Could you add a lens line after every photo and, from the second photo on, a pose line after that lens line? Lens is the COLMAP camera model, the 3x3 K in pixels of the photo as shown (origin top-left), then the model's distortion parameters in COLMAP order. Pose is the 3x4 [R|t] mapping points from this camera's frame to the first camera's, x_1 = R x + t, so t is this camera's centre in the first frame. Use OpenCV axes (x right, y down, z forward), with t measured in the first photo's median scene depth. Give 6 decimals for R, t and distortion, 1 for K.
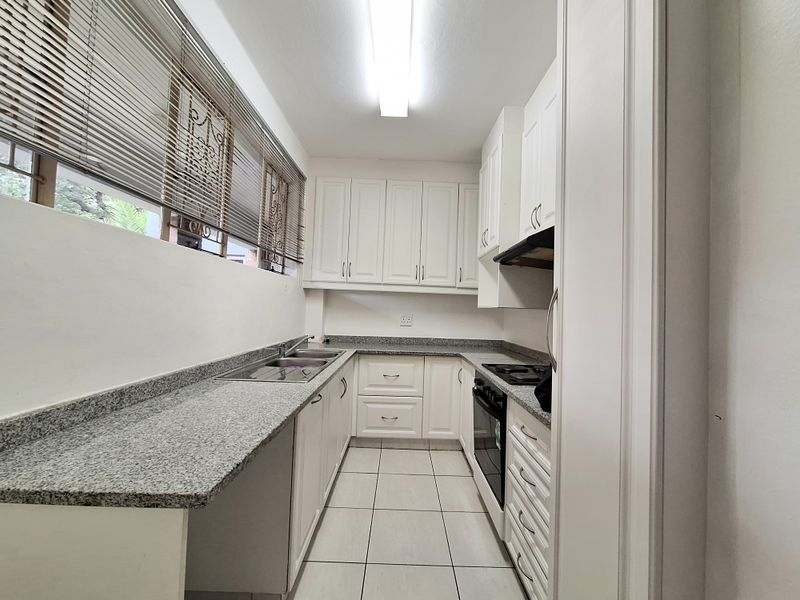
lens RADIAL K [[318.2, 0, 403.1], [0, 318.2, 302.1], [0, 0, 1]] dist [-0.011031, 0.006053]
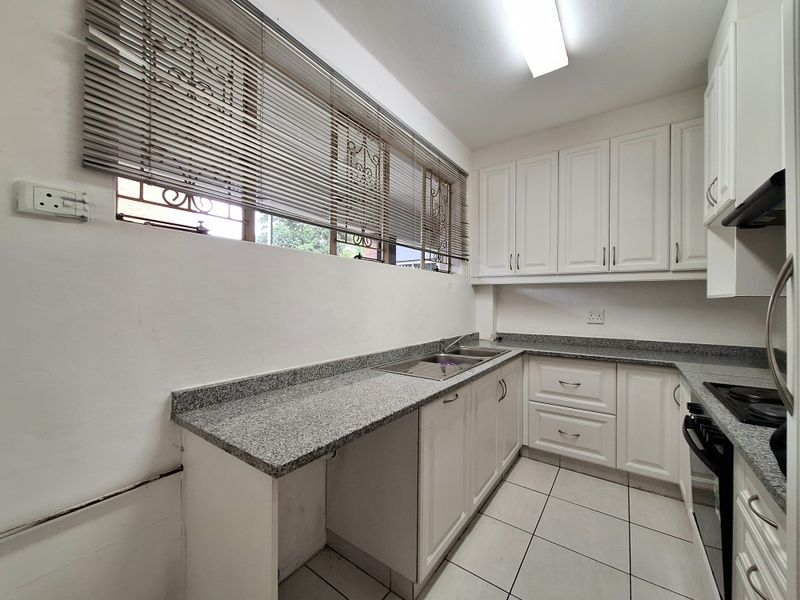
lens RADIAL K [[318.2, 0, 403.1], [0, 318.2, 302.1], [0, 0, 1]] dist [-0.011031, 0.006053]
pose [[0.811883, -0.029485, -0.583075, 0.107175], [0.035589, 0.999366, -0.000981, 0.003663], [0.582734, -0.019955, 0.812418, 0.077825]]
